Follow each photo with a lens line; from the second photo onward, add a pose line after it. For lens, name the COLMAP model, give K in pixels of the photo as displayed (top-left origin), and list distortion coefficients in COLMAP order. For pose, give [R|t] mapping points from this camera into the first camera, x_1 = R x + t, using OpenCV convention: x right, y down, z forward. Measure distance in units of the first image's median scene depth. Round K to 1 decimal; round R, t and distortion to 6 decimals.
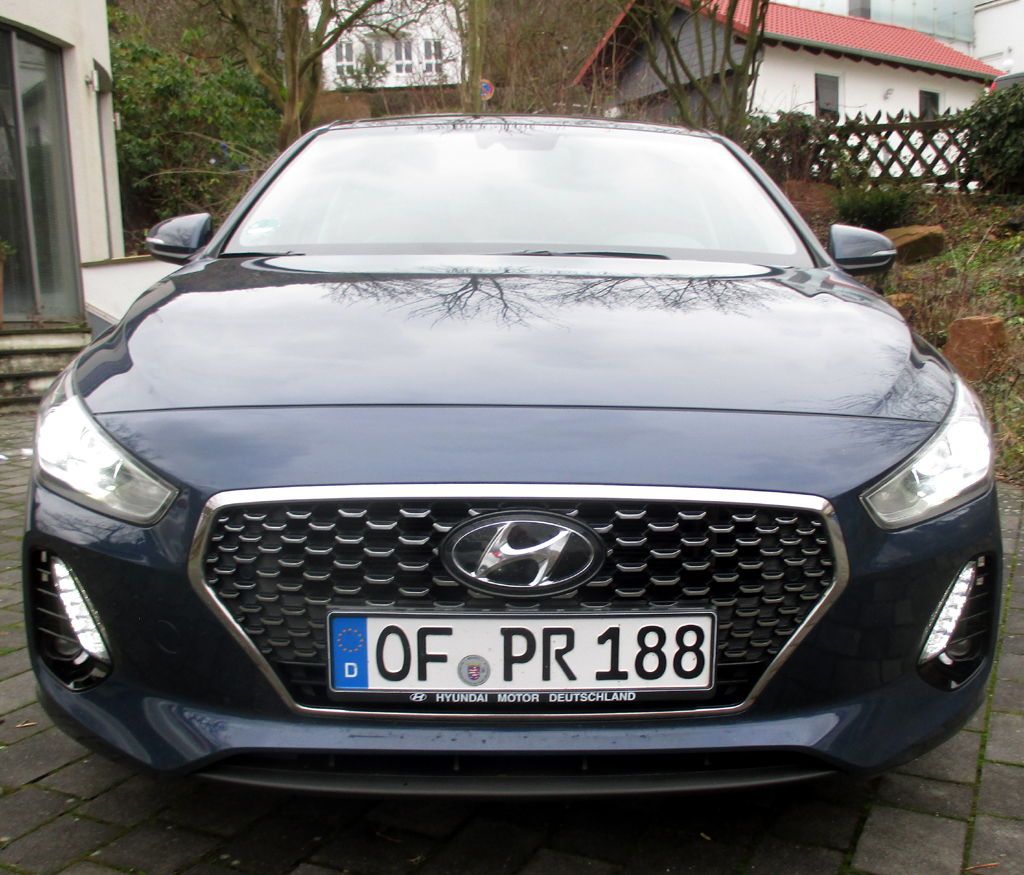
lens RADIAL K [[1095.5, 0, 512.0], [0, 1095.5, 437.5], [0, 0, 1]] dist [-0.034075, 0.011904]
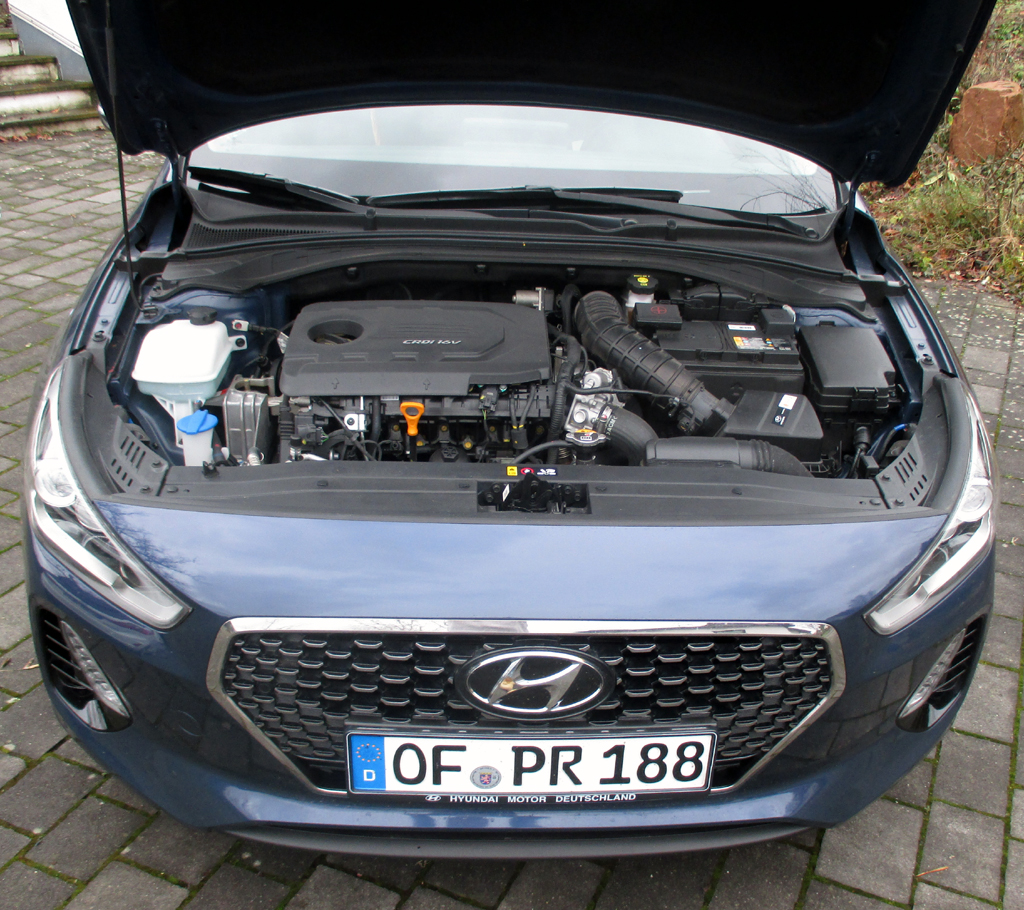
lens RADIAL K [[1129.6, 0, 512.0], [0, 1129.6, 455.0], [0, 0, 1]] dist [-0.031351, 0.001829]
pose [[0.999358, 0.011898, 0.033789, -0.049829], [-0.021617, 0.952435, 0.303975, -0.416364], [-0.028565, -0.304510, 0.952081, 0.053914]]
